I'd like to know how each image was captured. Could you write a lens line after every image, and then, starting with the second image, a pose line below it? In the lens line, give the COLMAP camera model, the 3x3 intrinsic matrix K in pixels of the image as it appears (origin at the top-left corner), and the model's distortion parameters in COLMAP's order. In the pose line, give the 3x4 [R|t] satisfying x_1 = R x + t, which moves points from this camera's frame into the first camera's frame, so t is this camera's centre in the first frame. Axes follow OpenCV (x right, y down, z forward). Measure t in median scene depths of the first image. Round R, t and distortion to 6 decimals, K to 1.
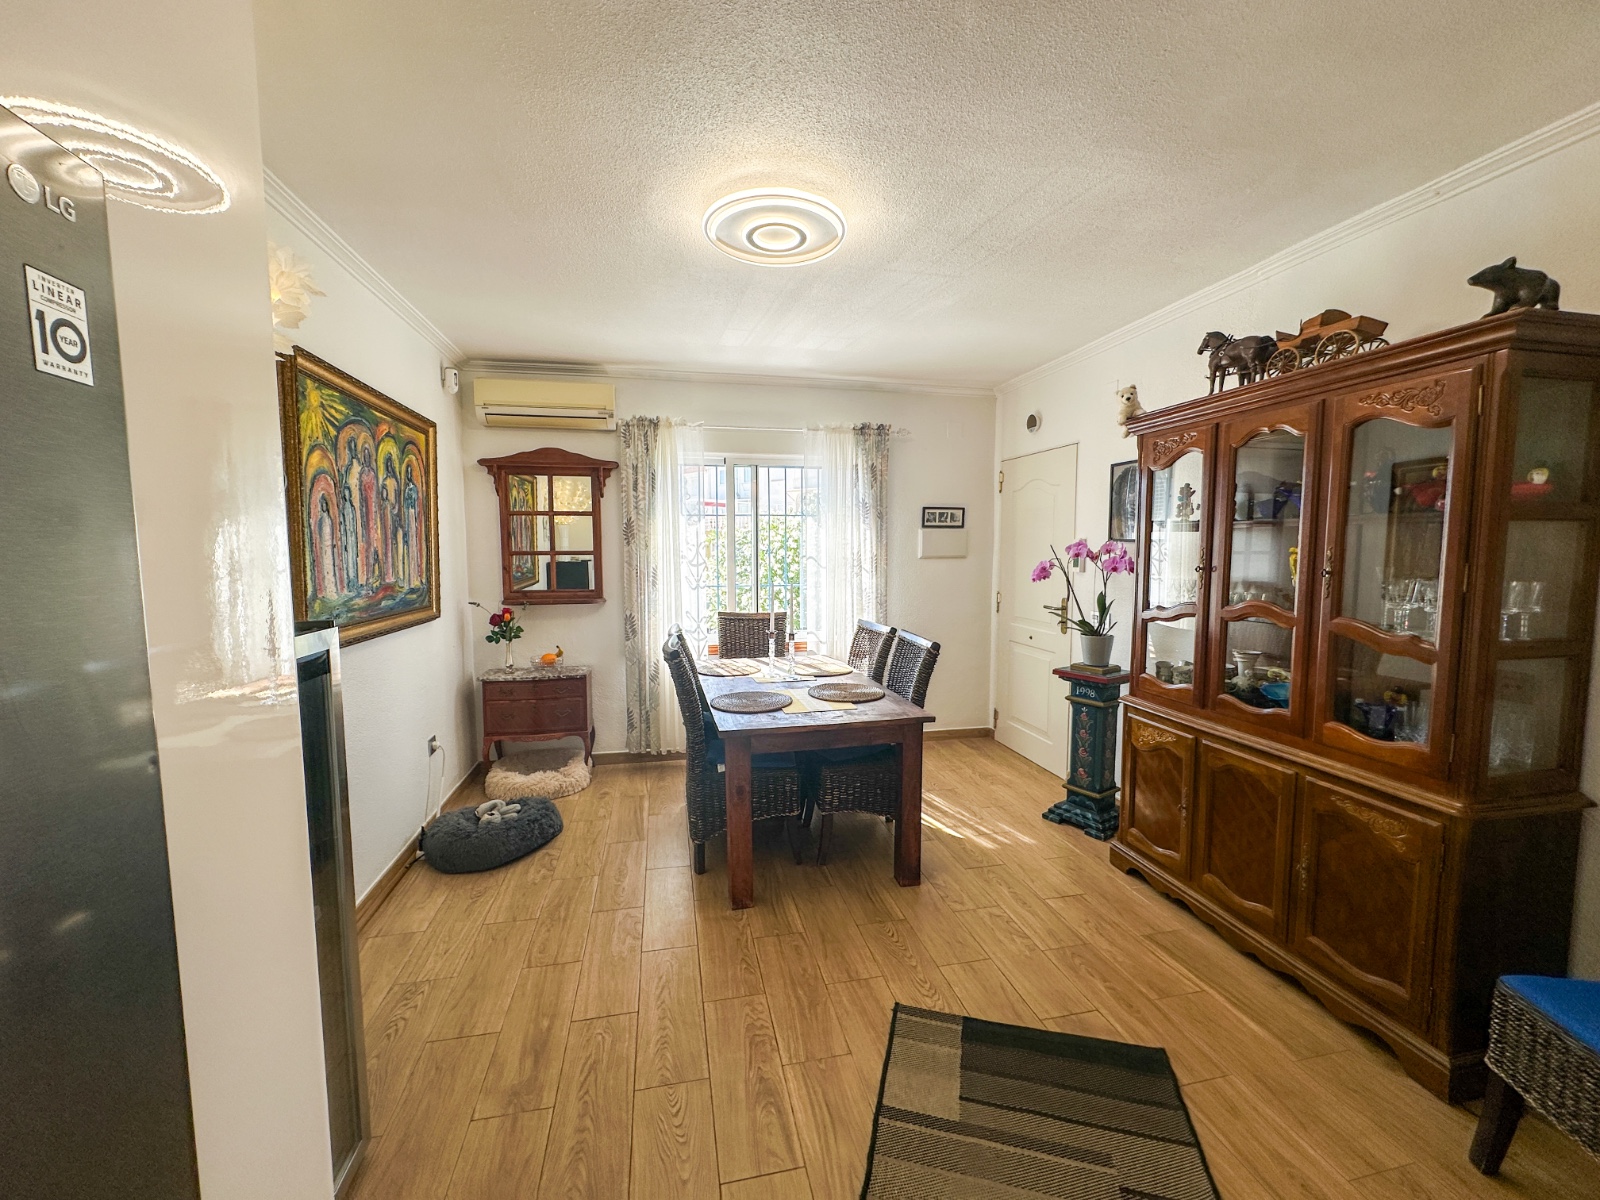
lens RADIAL K [[635.0, 0, 800.0], [0, 635.0, 600.0], [0, 0, 1]] dist [-0.001193, 0.000220]
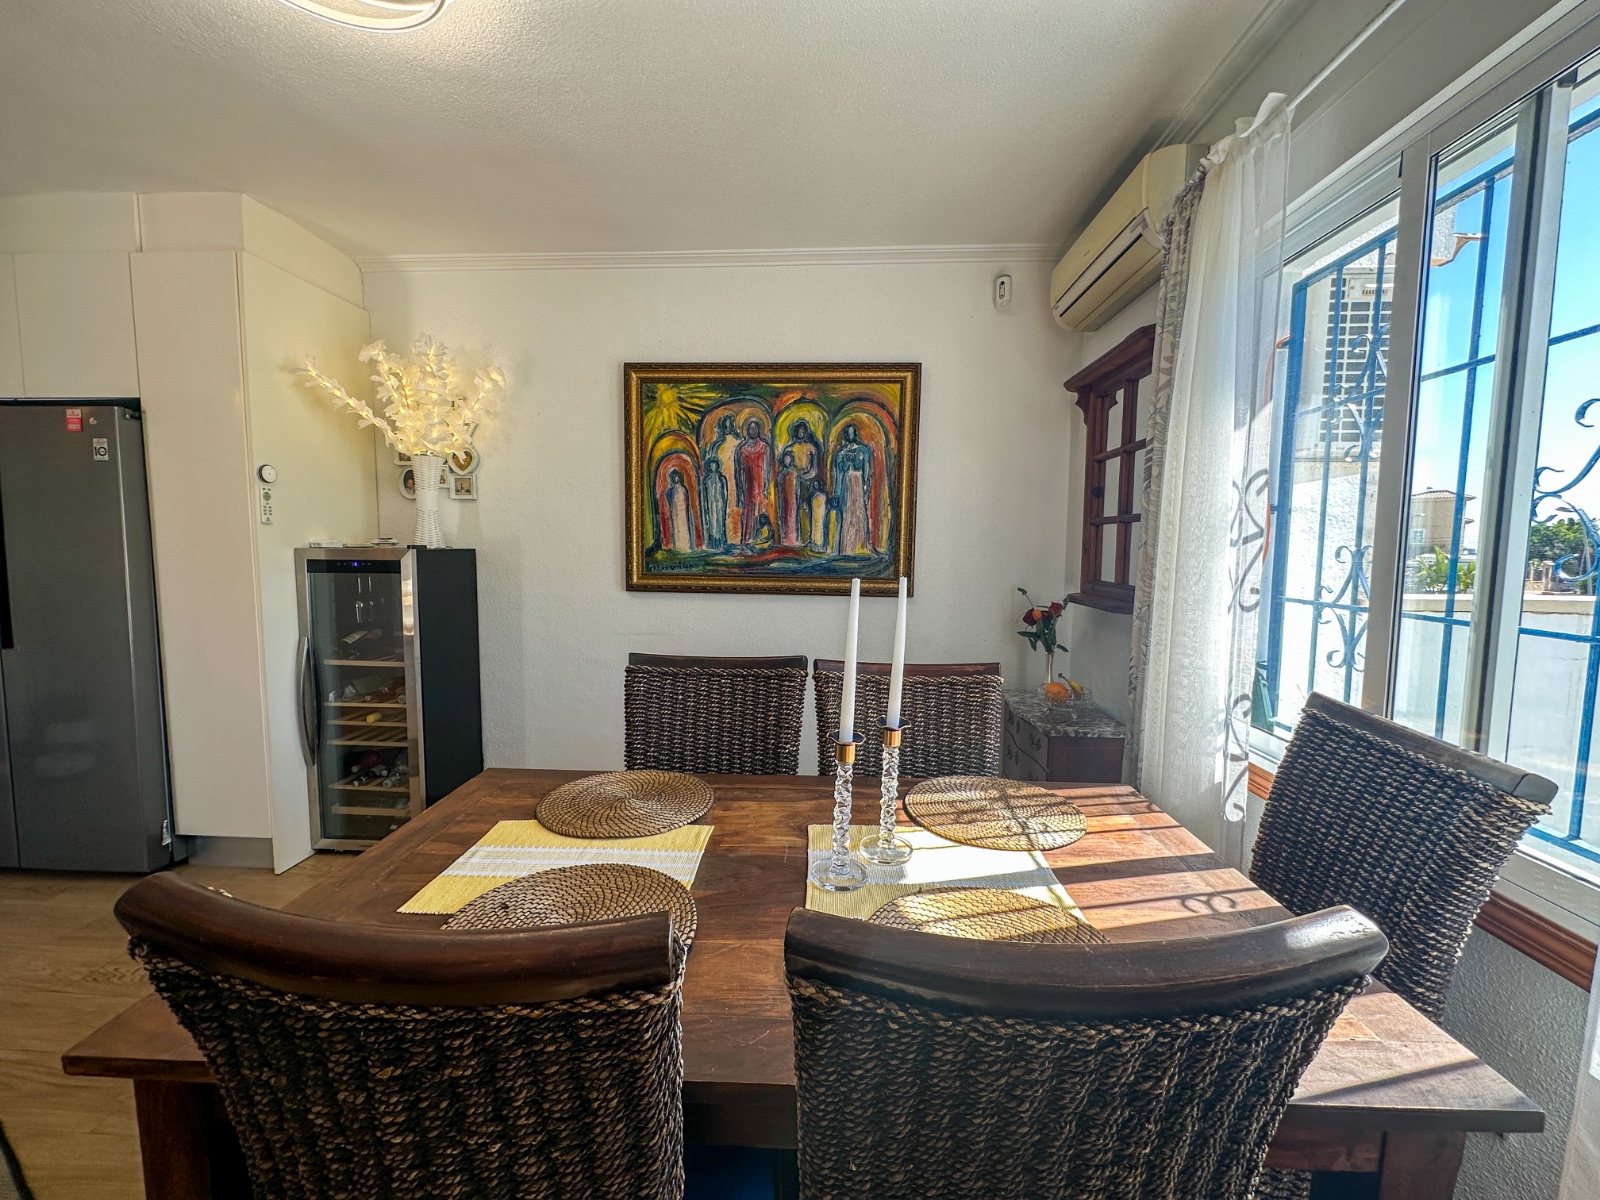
lens RADIAL K [[635.0, 0, 800.0], [0, 635.0, 600.0], [0, 0, 1]] dist [-0.001193, 0.000220]
pose [[-0.259773, 0.082626, -0.962128, 0.450630], [-0.088363, 0.990119, 0.108887, -0.067848], [0.961618, 0.113303, -0.249905, 1.608048]]
